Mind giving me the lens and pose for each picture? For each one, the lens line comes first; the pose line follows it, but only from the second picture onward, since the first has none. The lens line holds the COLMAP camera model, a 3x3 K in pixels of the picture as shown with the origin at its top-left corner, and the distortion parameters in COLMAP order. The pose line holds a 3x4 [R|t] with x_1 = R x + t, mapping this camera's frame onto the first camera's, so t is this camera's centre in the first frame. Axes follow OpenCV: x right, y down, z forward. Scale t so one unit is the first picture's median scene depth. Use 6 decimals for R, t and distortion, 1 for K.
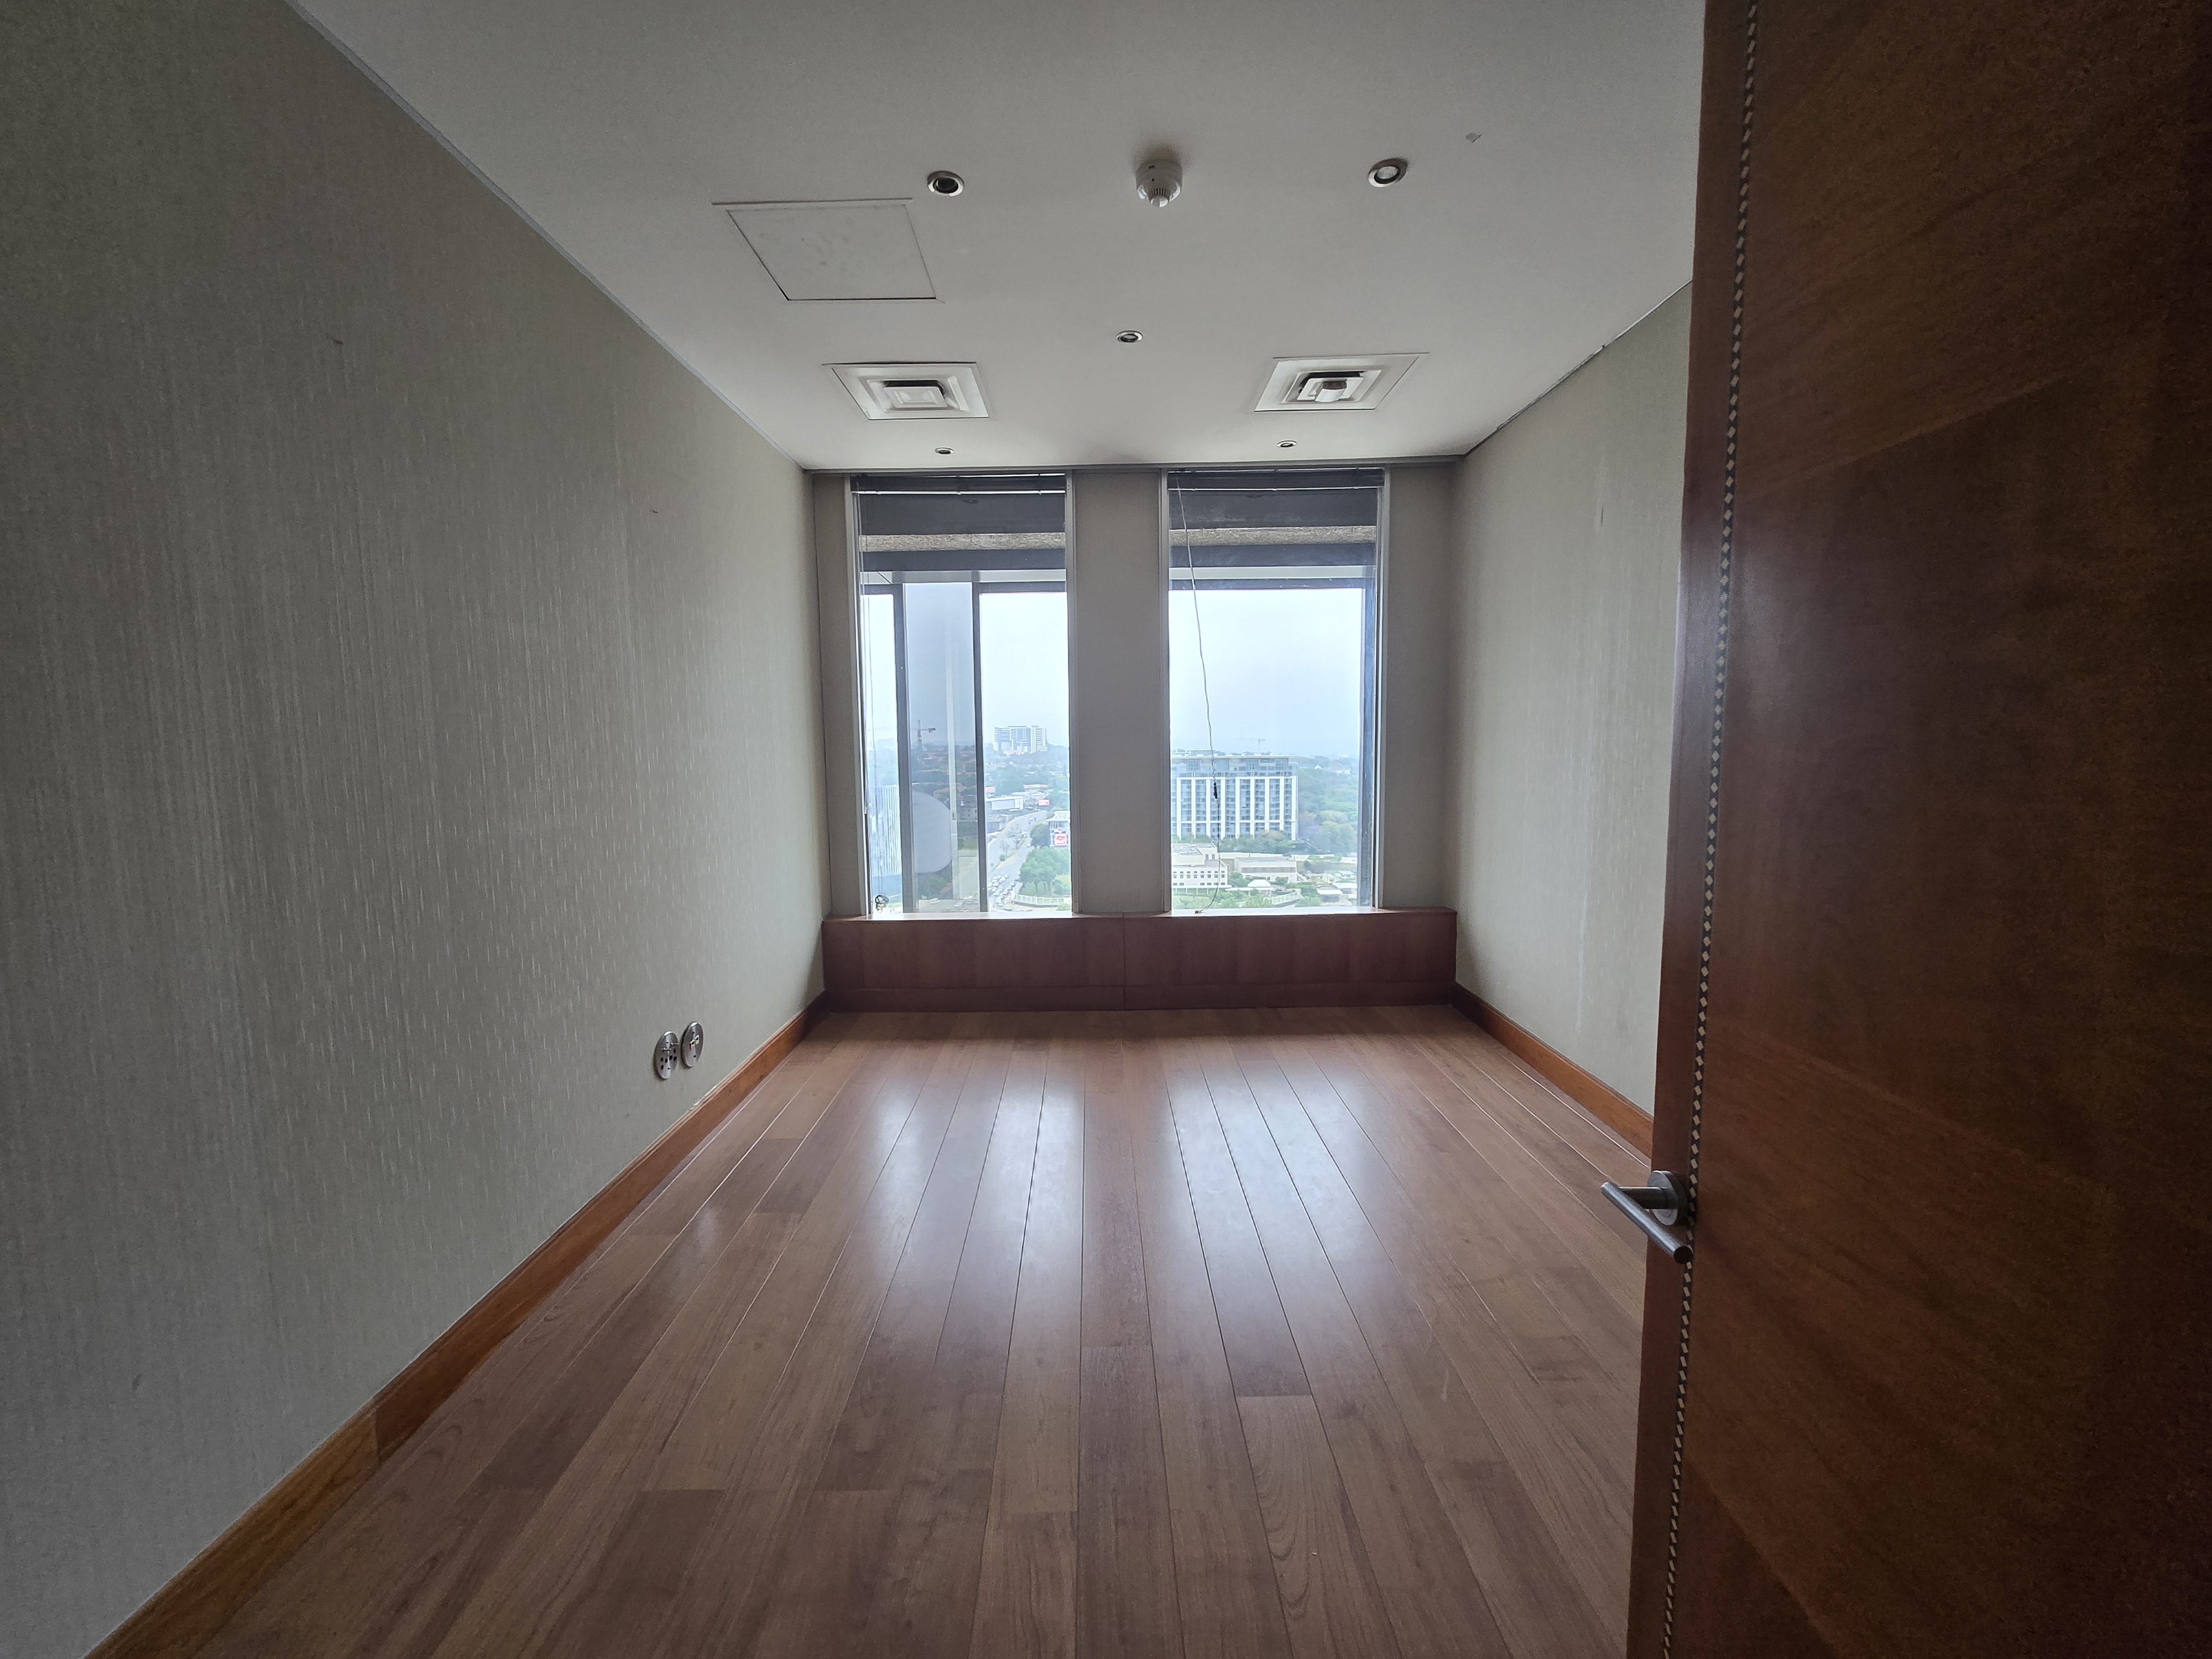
lens RADIAL K [[877.0, 0, 1100.2], [0, 877.0, 867.1], [0, 0, 1]] dist [-0.000796, 0.000057]
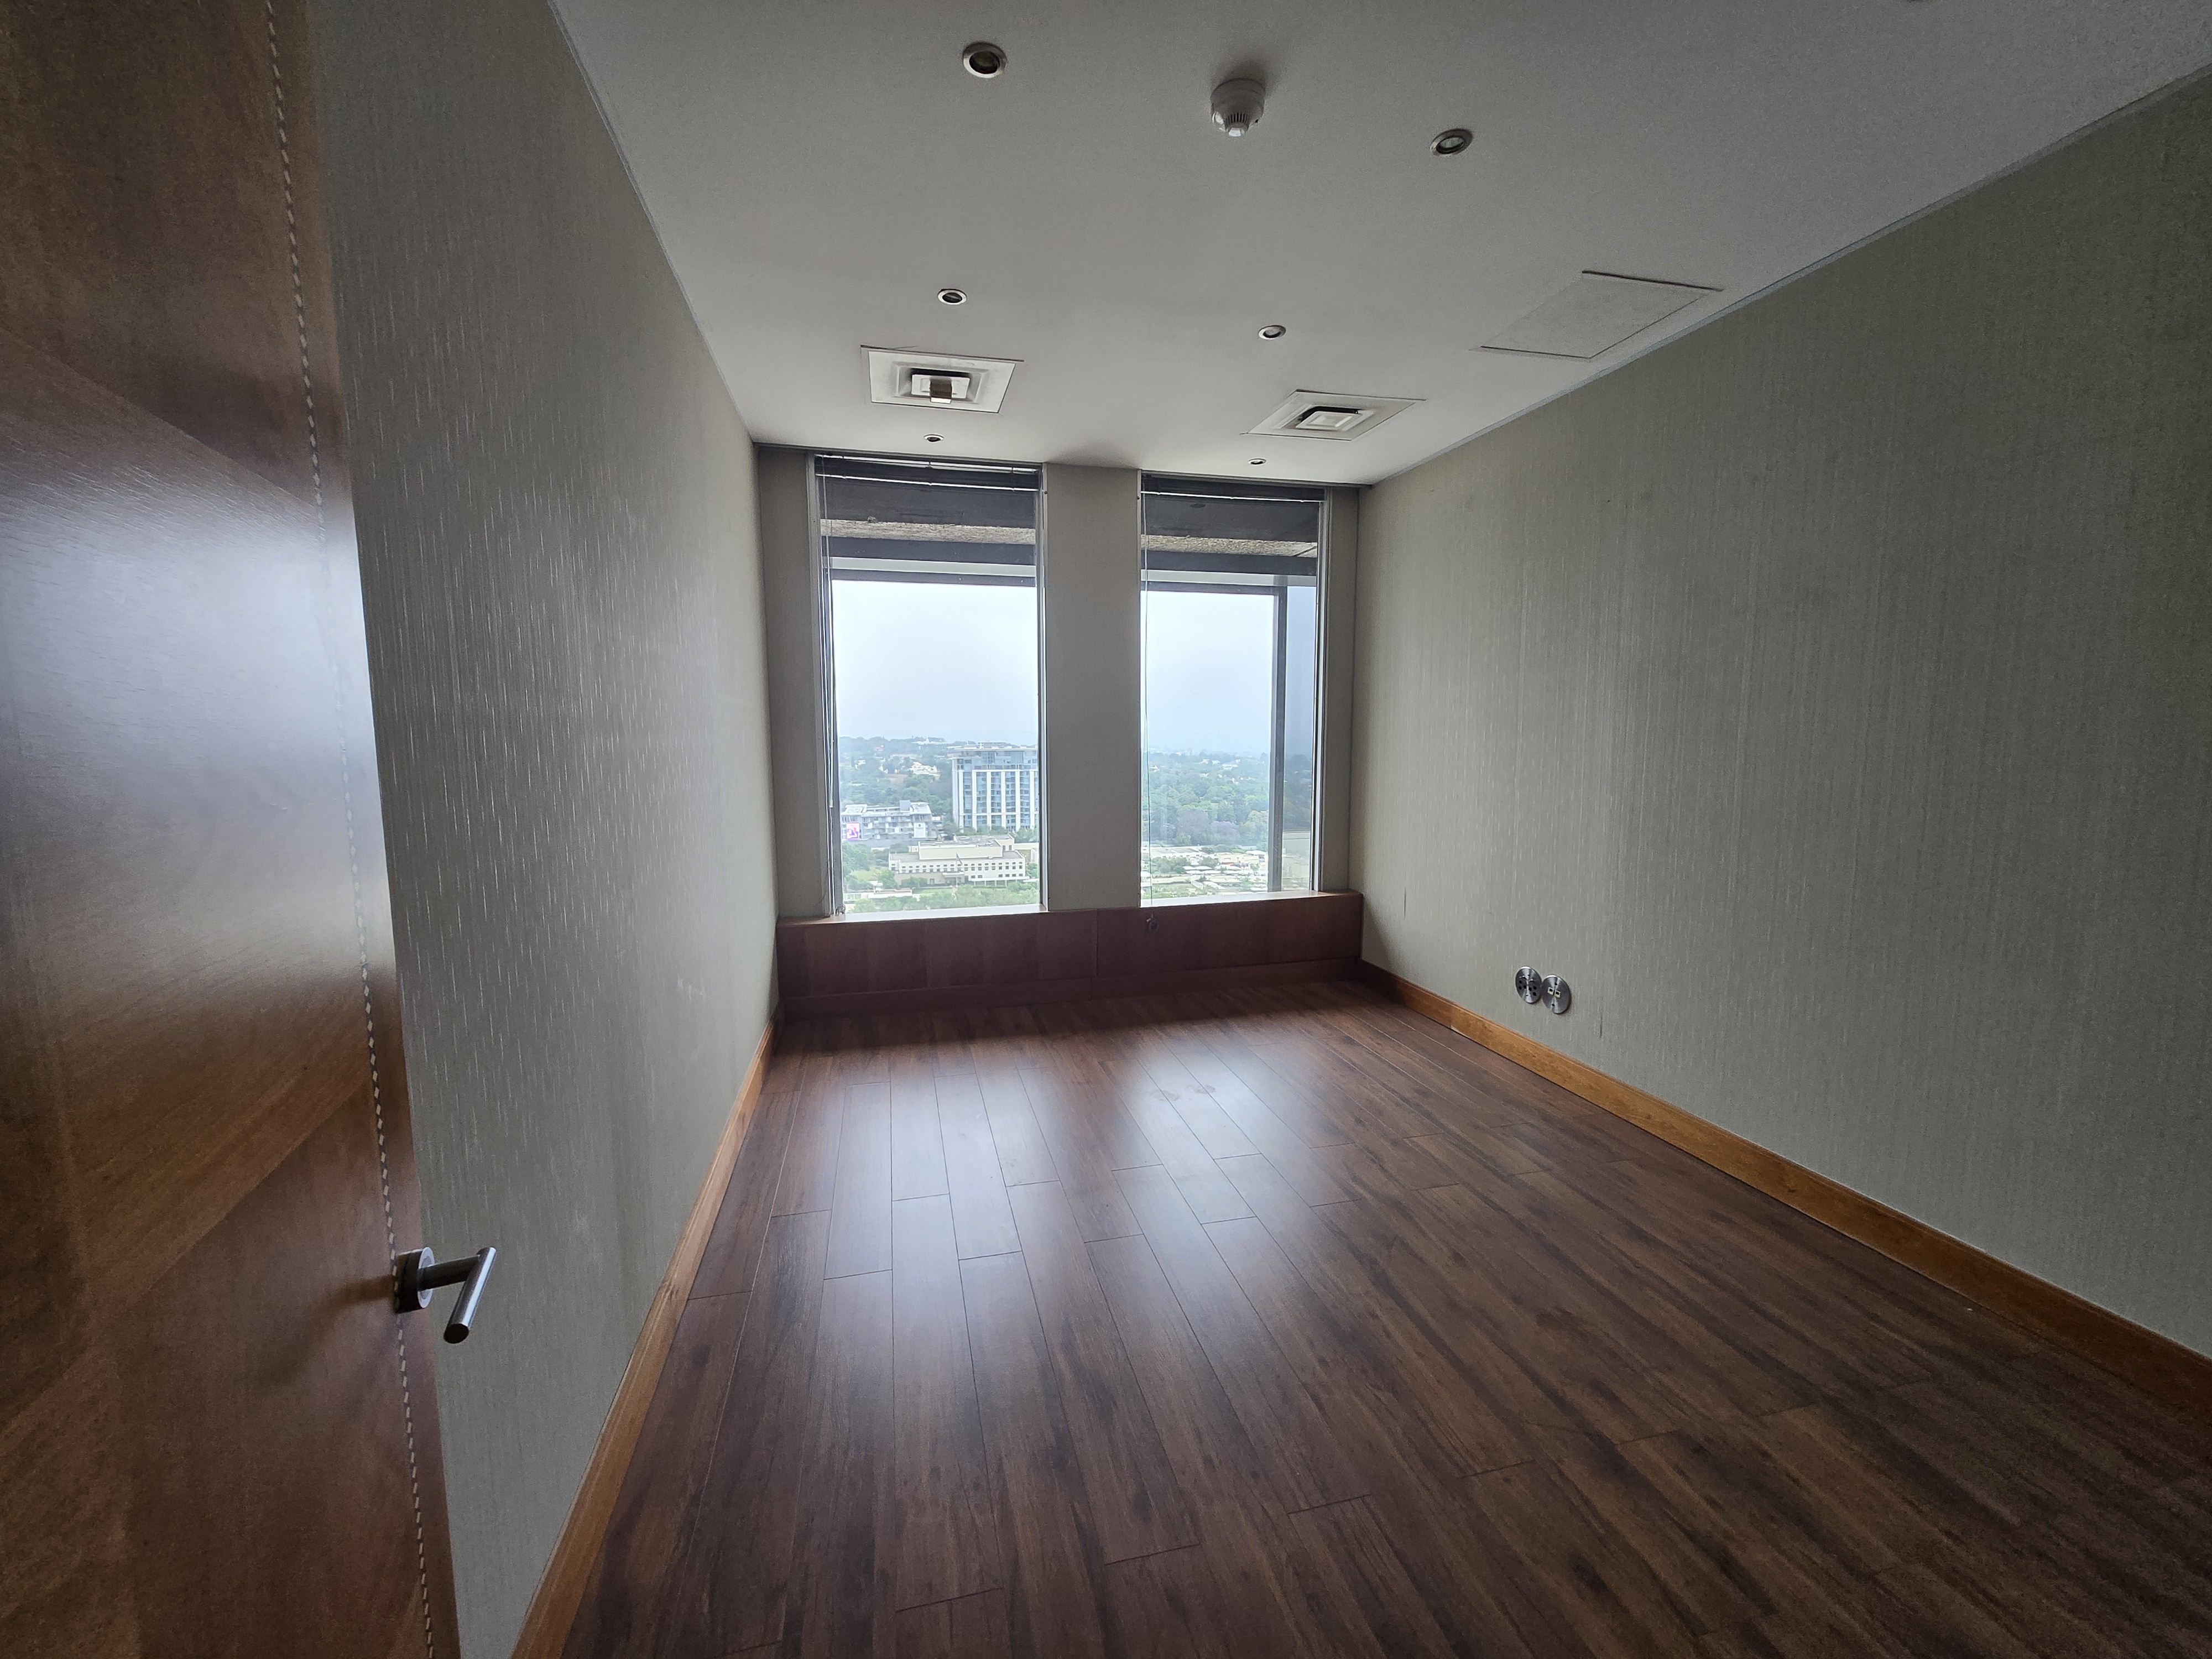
lens RADIAL K [[873.9, 0, 1106.0], [0, 873.9, 829.5], [0, 0, 1]] dist [0.000113, 0.000076]
pose [[0.970055, -0.014357, 0.242460, -0.282284], [0.022468, 0.999275, -0.030721, -0.004994], [-0.241843, 0.035248, 0.969675, 0.027102]]
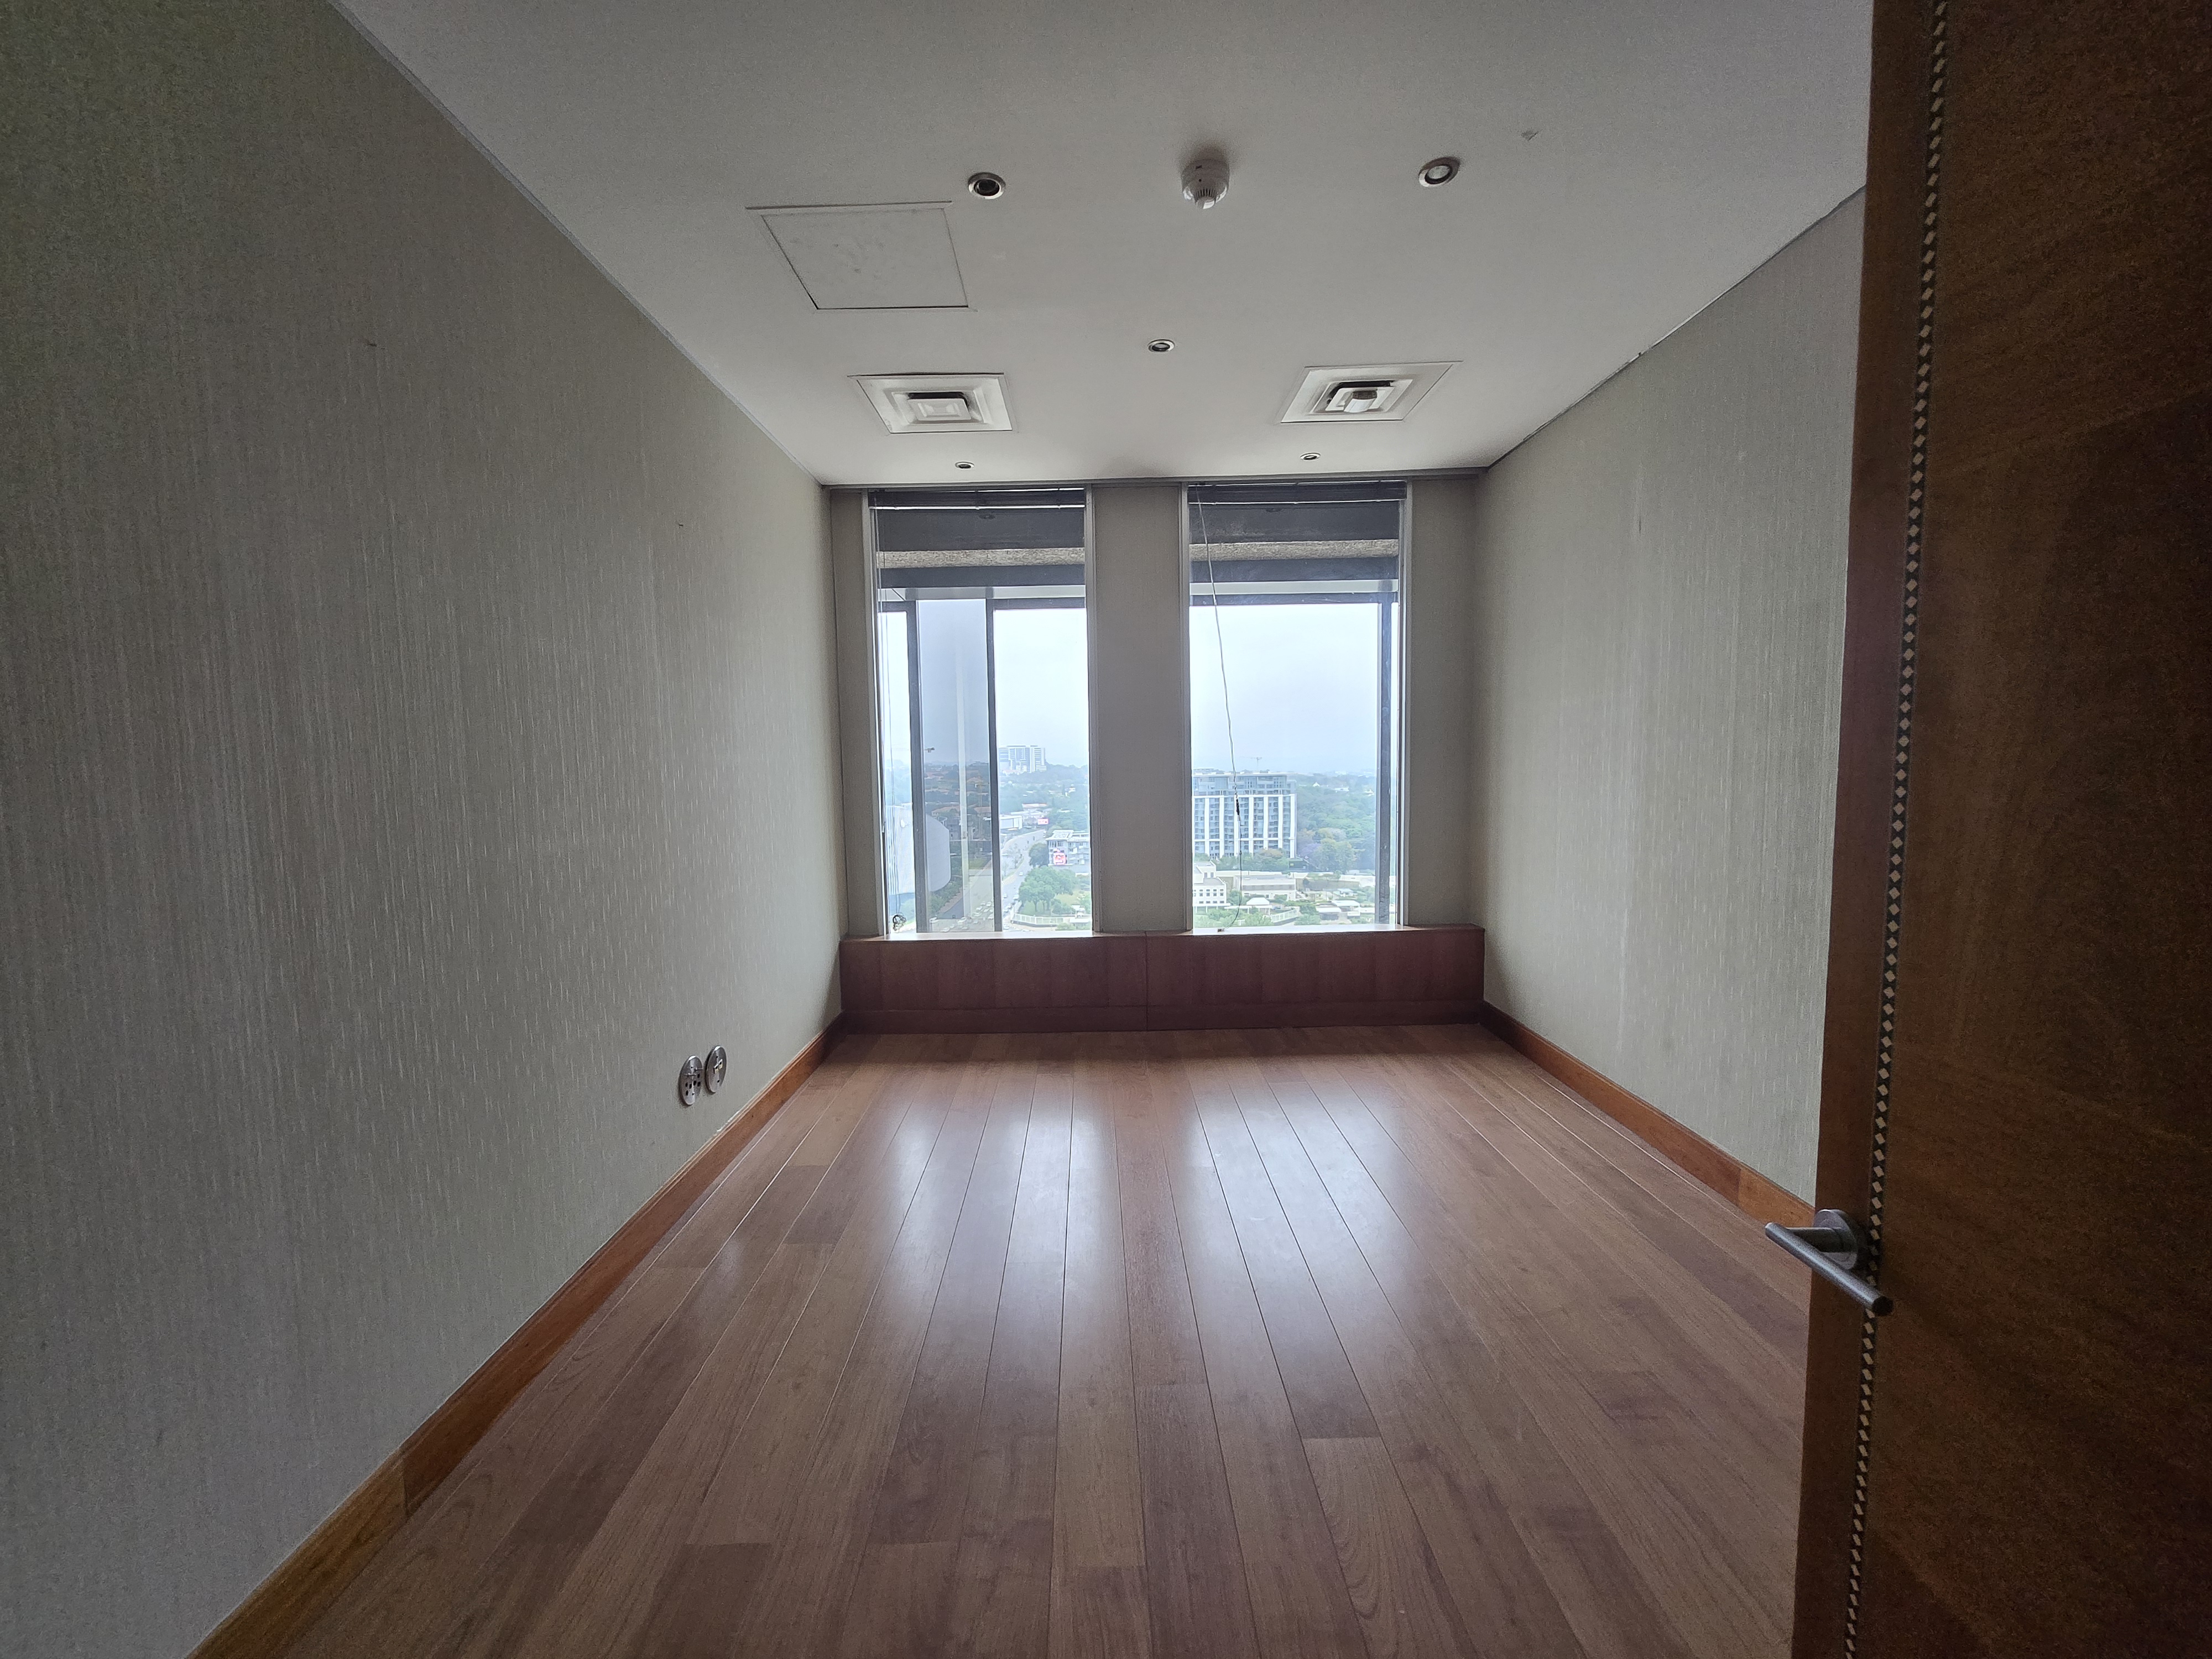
lens RADIAL K [[876.7, 0, 1098.0], [0, 876.7, 873.9], [0, 0, 1]] dist [-0.000042, -0.000180]
pose [[0.999988, -0.004892, -0.000336, -0.035129], [0.004887, 0.999894, -0.013716, 0.000901], [0.000403, 0.013714, 0.999906, 0.021112]]
